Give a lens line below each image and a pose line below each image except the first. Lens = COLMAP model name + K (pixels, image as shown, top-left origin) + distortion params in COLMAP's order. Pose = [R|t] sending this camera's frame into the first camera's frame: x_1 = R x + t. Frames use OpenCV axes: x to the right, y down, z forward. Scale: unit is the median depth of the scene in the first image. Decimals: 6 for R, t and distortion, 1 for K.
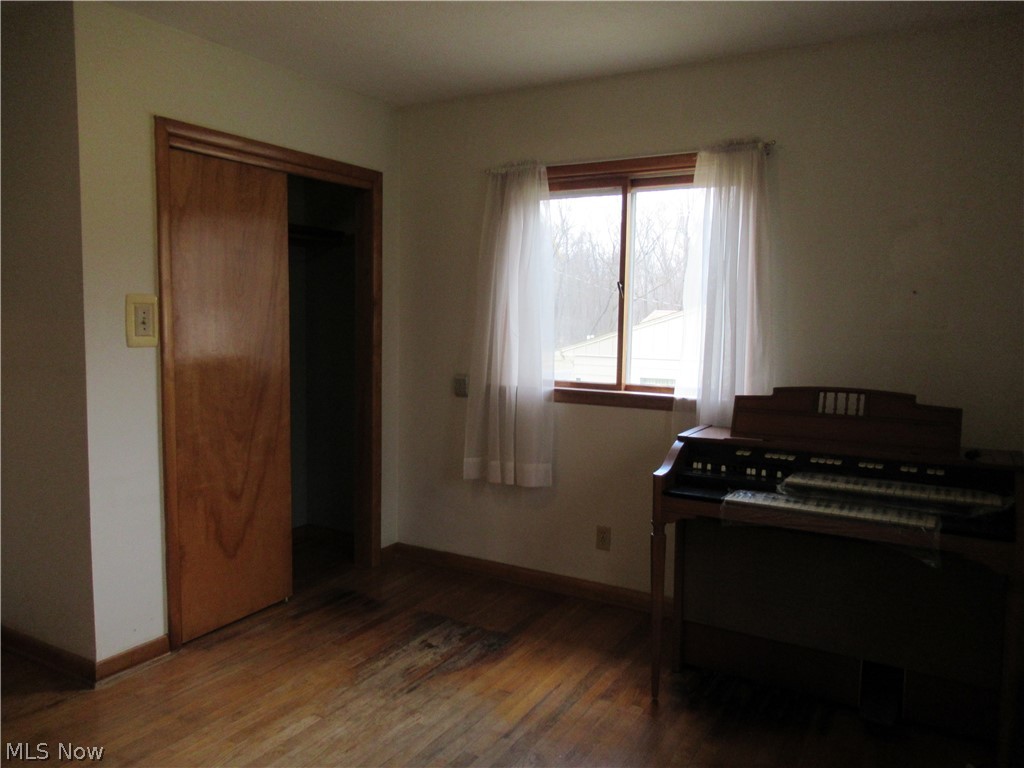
lens RADIAL K [[765.4, 0, 510.2], [0, 765.4, 384.2], [0, 0, 1]] dist [-0.006203, 0.001211]
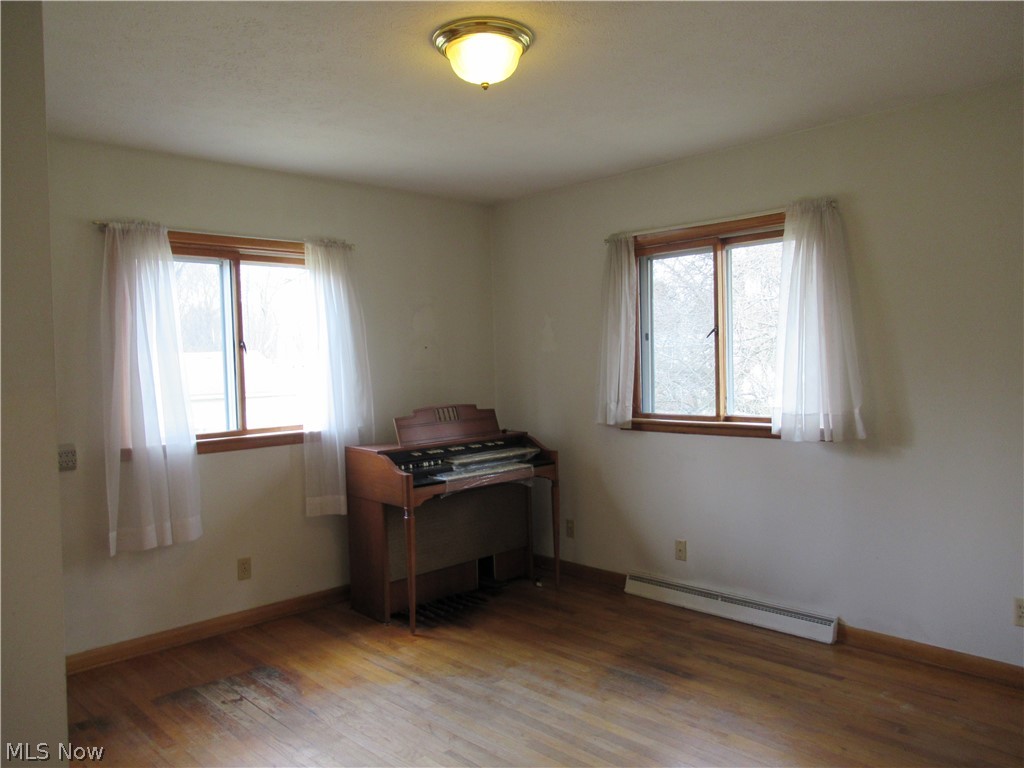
lens RADIAL K [[765.4, 0, 510.0], [0, 765.4, 388.1], [0, 0, 1]] dist [-0.006203, 0.001211]
pose [[0.281430, -0.057759, 0.957842, -0.927513], [0.120368, 0.992428, 0.024478, -0.046658], [-0.952003, 0.108405, 0.286251, 0.318575]]
